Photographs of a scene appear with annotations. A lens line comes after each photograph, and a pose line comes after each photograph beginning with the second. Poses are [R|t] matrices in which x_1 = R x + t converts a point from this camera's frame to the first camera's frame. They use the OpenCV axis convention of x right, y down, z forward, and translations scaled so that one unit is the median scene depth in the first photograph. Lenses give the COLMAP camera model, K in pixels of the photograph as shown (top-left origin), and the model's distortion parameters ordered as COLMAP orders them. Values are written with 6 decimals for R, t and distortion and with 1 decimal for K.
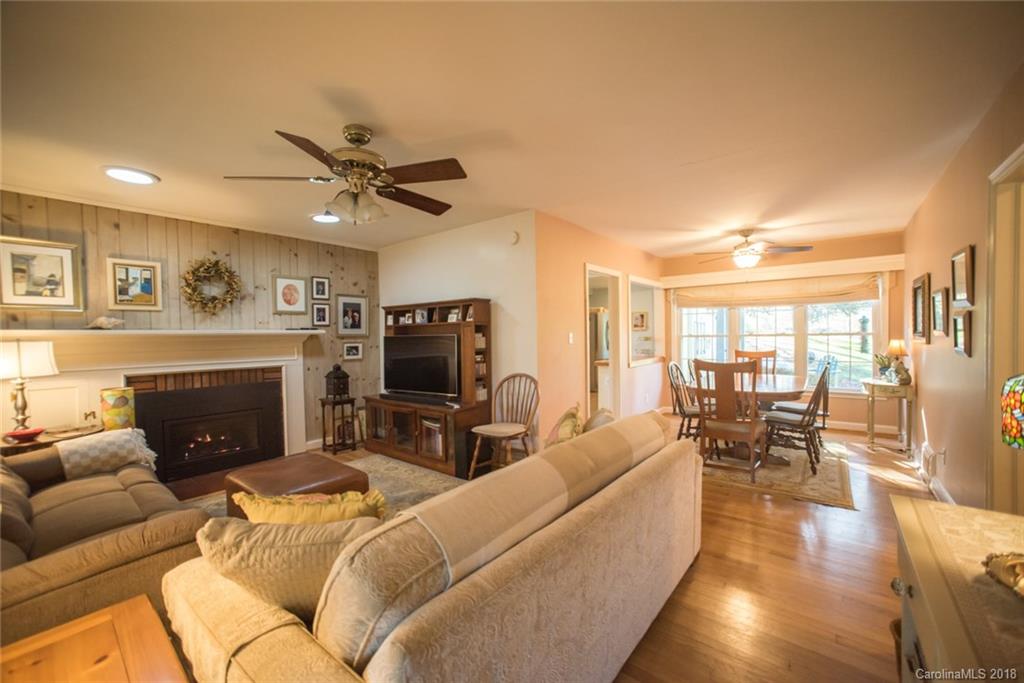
lens RADIAL K [[413.1, 0, 512.7], [0, 413.1, 343.9], [0, 0, 1]] dist [-0.063420, 0.029763]
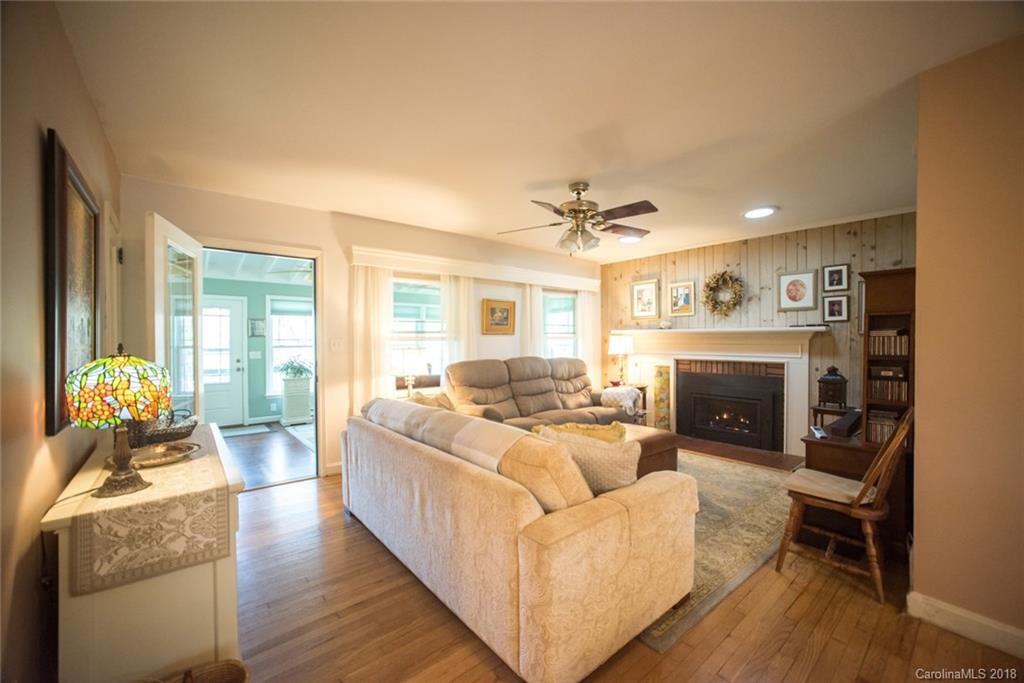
lens RADIAL K [[410.7, 0, 526.1], [0, 410.7, 344.1], [0, 0, 1]] dist [-0.039023, 0.022457]
pose [[-0.175936, 0.028388, -0.983992, 0.535861], [-0.015909, 0.999372, 0.031677, -0.013932], [0.984273, 0.021227, -0.175374, 0.552848]]
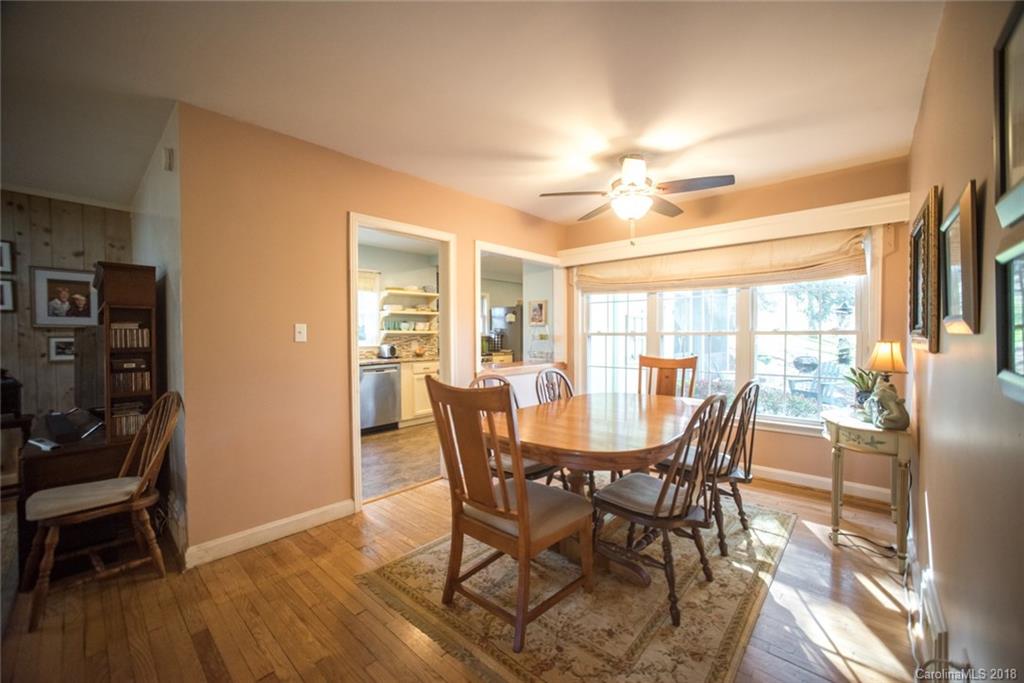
lens RADIAL K [[407.9, 0, 511.9], [0, 407.9, 343.7], [0, 0, 1]] dist [-0.053361, 0.021788]
pose [[0.998384, 0.013293, -0.055257, 0.470933], [-0.013161, 0.999910, 0.002755, -0.003526], [0.055288, -0.002023, 0.998468, 0.424440]]
